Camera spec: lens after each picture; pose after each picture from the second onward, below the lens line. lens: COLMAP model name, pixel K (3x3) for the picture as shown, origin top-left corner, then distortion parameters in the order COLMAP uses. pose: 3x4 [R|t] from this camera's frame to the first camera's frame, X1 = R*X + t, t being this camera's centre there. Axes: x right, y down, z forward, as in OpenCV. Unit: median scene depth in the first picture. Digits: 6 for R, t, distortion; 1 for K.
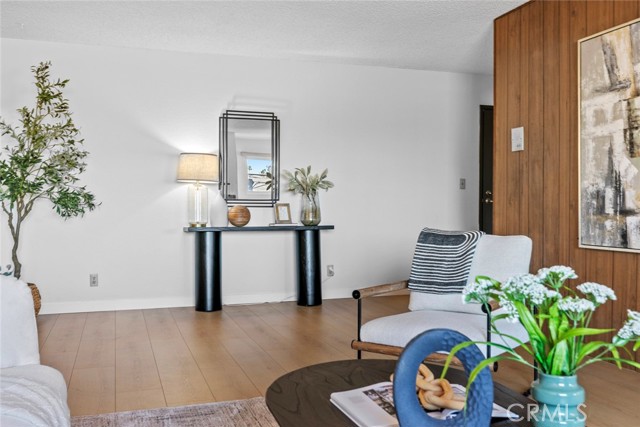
lens RADIAL K [[620.4, 0, 336.6], [0, 620.4, 221.3], [0, 0, 1]] dist [-0.002031, 0.000000]
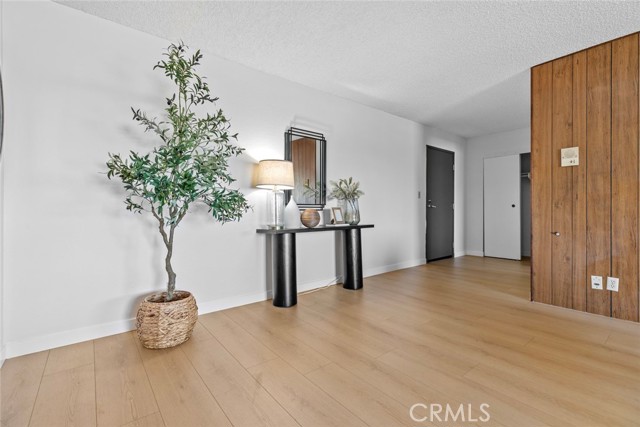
lens RADIAL K [[286.8, 0, 323.9], [0, 286.8, 207.8], [0, 0, 1]] dist [0.003745, -0.000572]
pose [[0.941877, -0.001577, 0.335953, -0.386697], [0.011583, 0.999547, -0.027781, -0.016152], [-0.335757, 0.030057, 0.941469, 0.616502]]
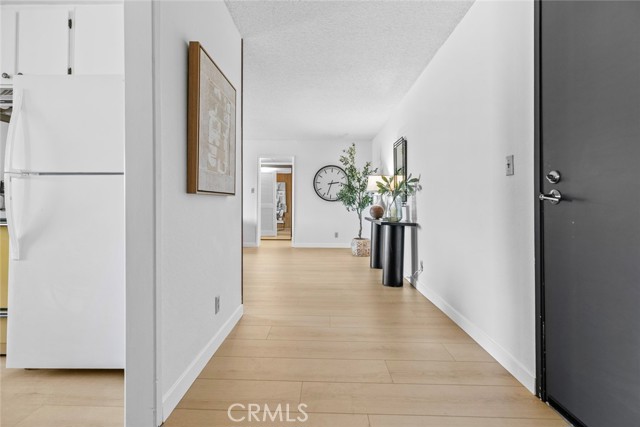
lens RADIAL K [[286.8, 0, 310.8], [0, 286.8, 202.1], [0, 0, 1]] dist [0.003745, -0.000572]
pose [[-0.377422, -0.009143, -0.925996, 0.717234], [-0.027160, 0.999630, 0.001200, -0.036652], [0.925643, 0.025603, -0.377531, 1.387721]]
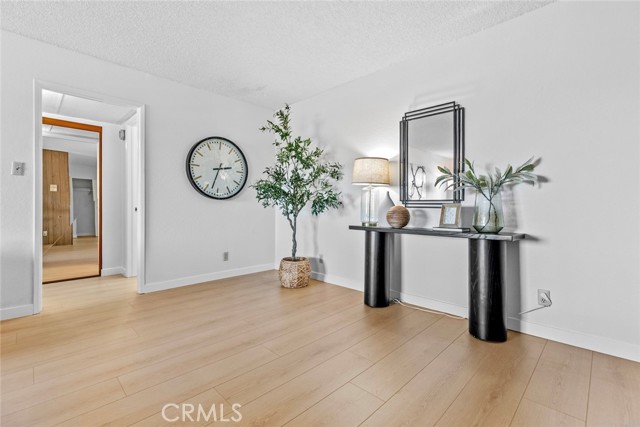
lens RADIAL K [[286.8, 0, 318.1], [0, 286.8, 207.3], [0, 0, 1]] dist [0.003745, -0.000572]
pose [[0.430162, 0.005967, -0.902732, 0.243367], [-0.024699, 0.999682, -0.005161, -0.022959], [0.902414, 0.024517, 0.430173, 0.864078]]
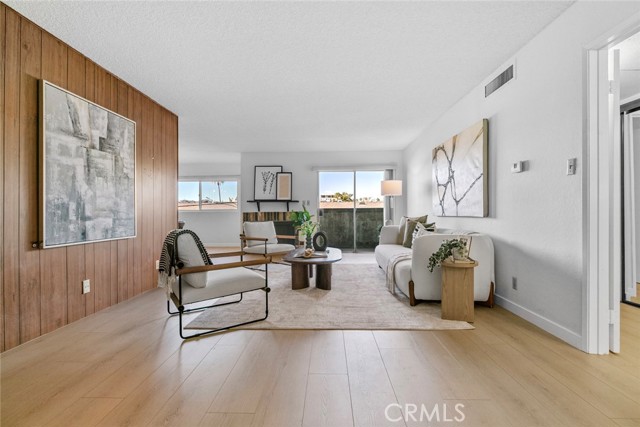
lens RADIAL K [[286.8, 0, 317.6], [0, 286.8, 213.2], [0, 0, 1]] dist [0.003745, -0.000572]
pose [[-0.930561, 0.005070, 0.366101, -0.277177], [0.015289, 0.999570, 0.025020, -0.029085], [-0.365816, 0.028880, -0.930239, 1.151080]]
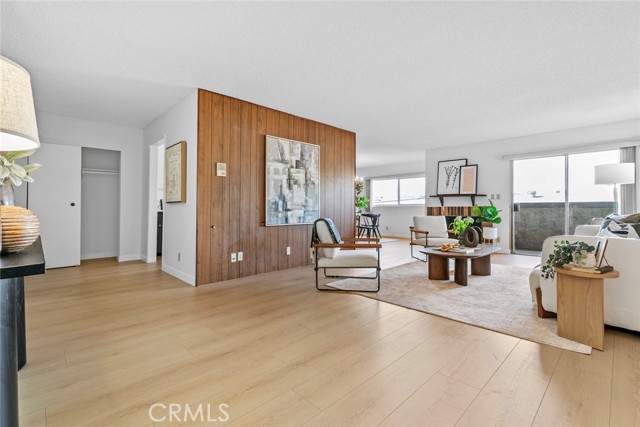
lens RADIAL K [[286.8, 0, 320.2], [0, 286.8, 204.8], [0, 0, 1]] dist [0.003745, -0.000572]
pose [[-0.419547, 0.009586, 0.907683, -0.556344], [0.022911, 0.999738, 0.000032, -0.026653], [-0.907444, 0.020809, -0.419656, 1.090722]]
